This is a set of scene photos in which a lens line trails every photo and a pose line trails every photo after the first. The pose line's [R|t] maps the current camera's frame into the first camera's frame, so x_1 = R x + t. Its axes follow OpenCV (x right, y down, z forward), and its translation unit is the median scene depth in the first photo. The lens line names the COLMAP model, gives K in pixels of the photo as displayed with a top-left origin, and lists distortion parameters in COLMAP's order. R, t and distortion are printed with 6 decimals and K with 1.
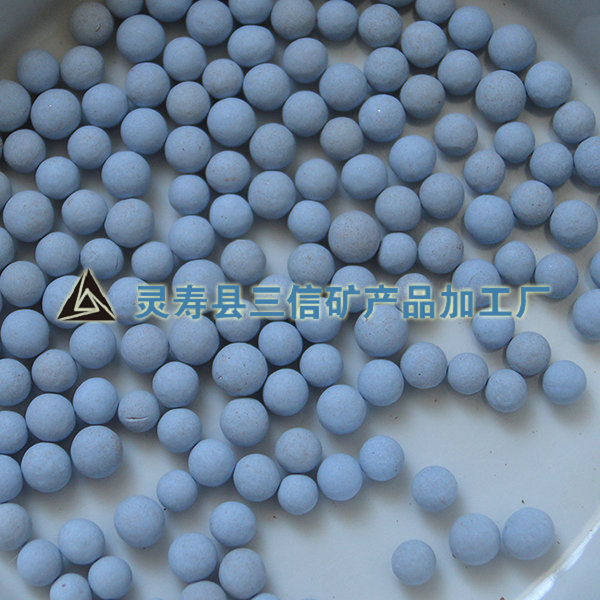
lens RADIAL K [[1312.8, 0, 298.8], [0, 1312.8, 301.1], [0, 0, 1]] dist [0.053219, 0.000000]
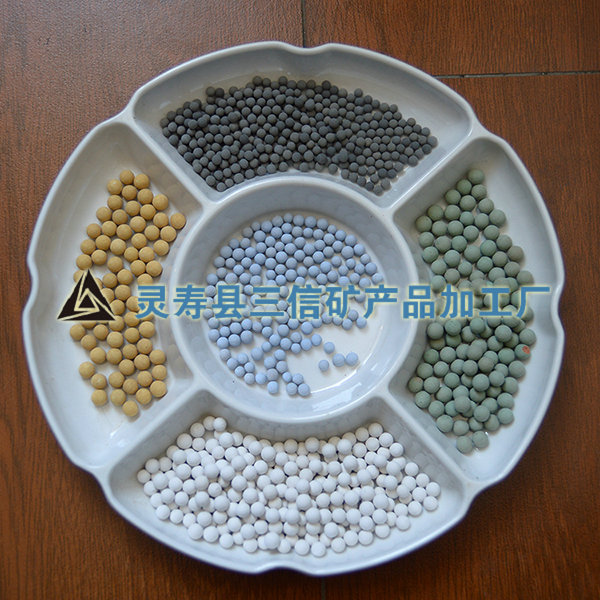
lens RADIAL K [[814.9, 0, 300.9], [0, 814.9, 298.2], [0, 0, 1]] dist [0.118173, 0.000000]
pose [[0.999748, 0.021014, -0.007932, 0.031920], [-0.021486, 0.997651, -0.065047, 0.154733], [0.006546, 0.065201, 0.997851, -1.519543]]
